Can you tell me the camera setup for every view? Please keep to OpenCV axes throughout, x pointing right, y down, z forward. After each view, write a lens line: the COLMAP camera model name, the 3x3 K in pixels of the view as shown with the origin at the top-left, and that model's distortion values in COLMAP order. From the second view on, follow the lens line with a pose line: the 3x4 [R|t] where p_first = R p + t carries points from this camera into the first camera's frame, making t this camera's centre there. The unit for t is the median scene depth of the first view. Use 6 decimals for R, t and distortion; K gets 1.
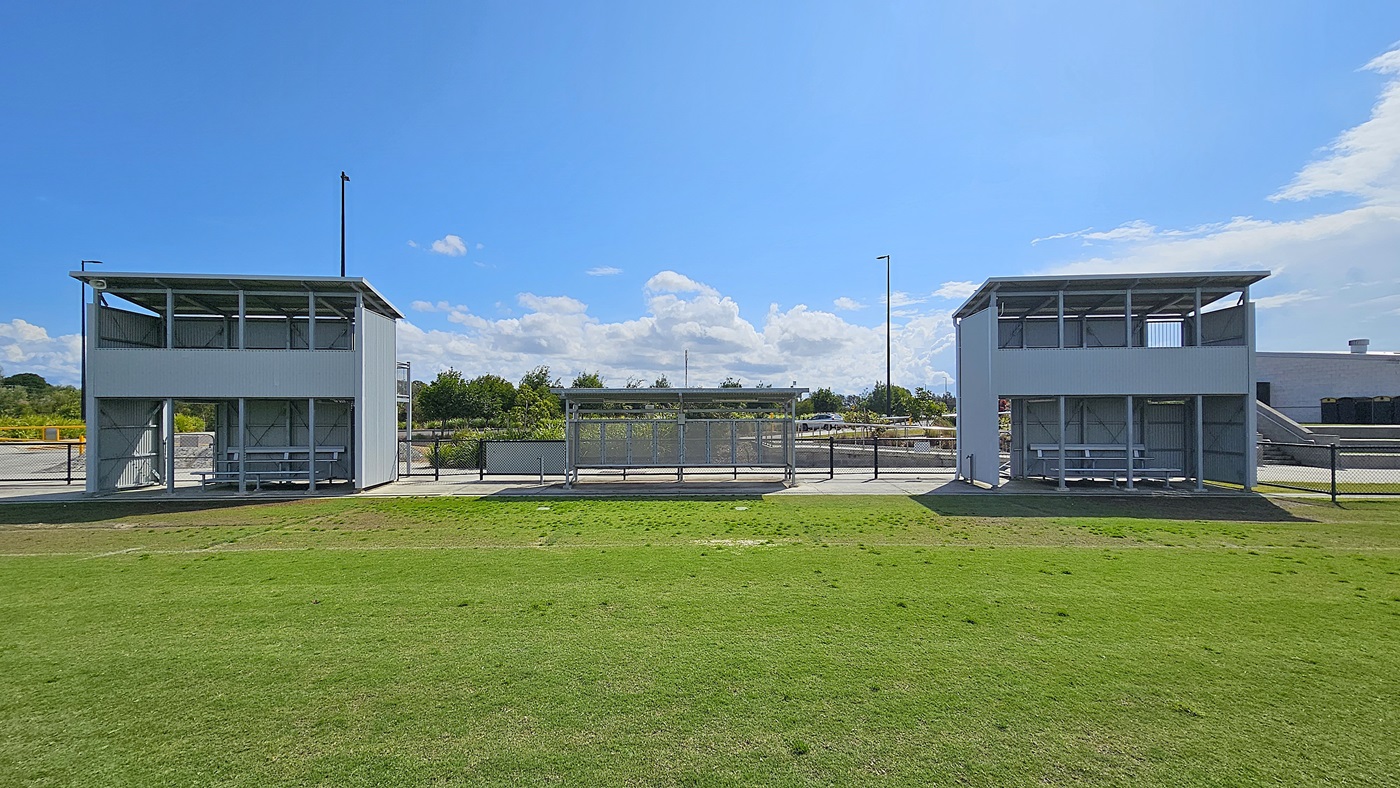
lens RADIAL K [[575.1, 0, 699.1], [0, 575.1, 400.1], [0, 0, 1]] dist [-0.001857, -0.000331]
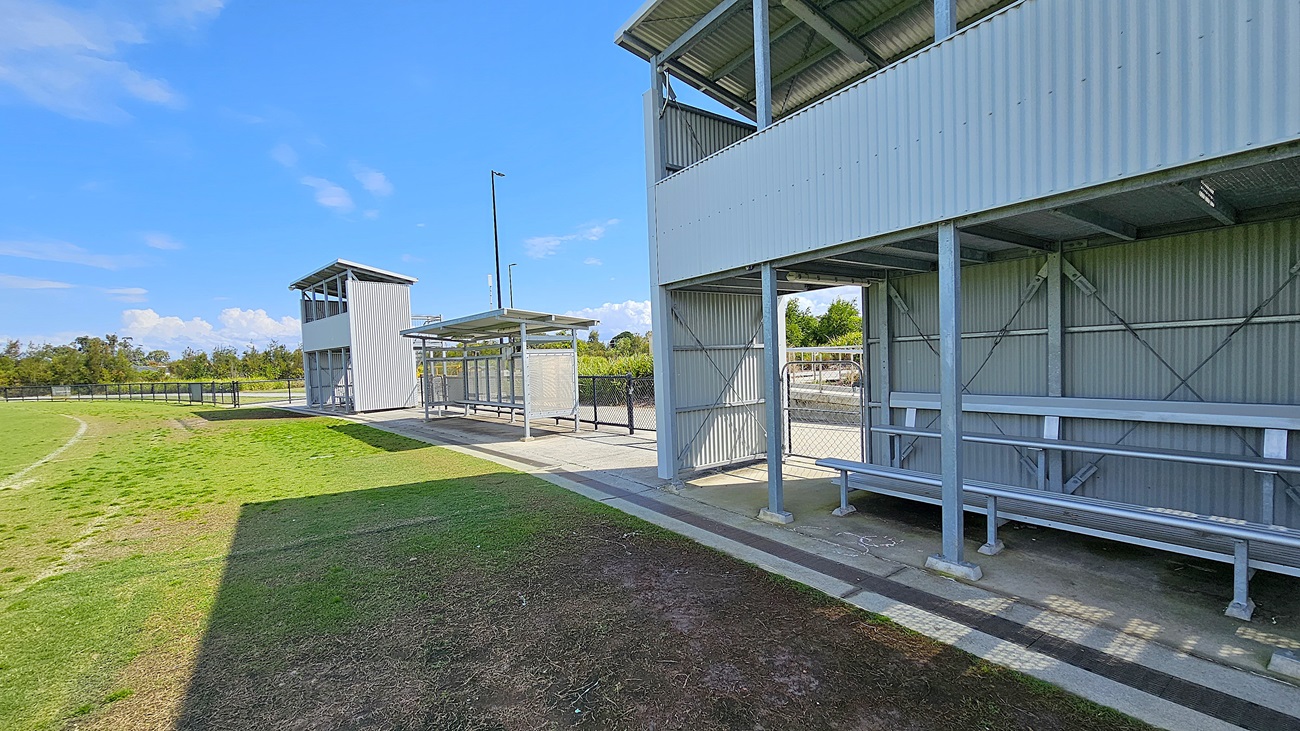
lens RADIAL K [[534.0, 0, 649.2], [0, 534.0, 371.1], [0, 0, 1]] dist [-0.001857, -0.000331]
pose [[0.492848, -0.004803, -0.870102, -0.588935], [0.026681, 0.999598, 0.009595, 0.059267], [0.869706, -0.027944, 0.492778, 0.683640]]
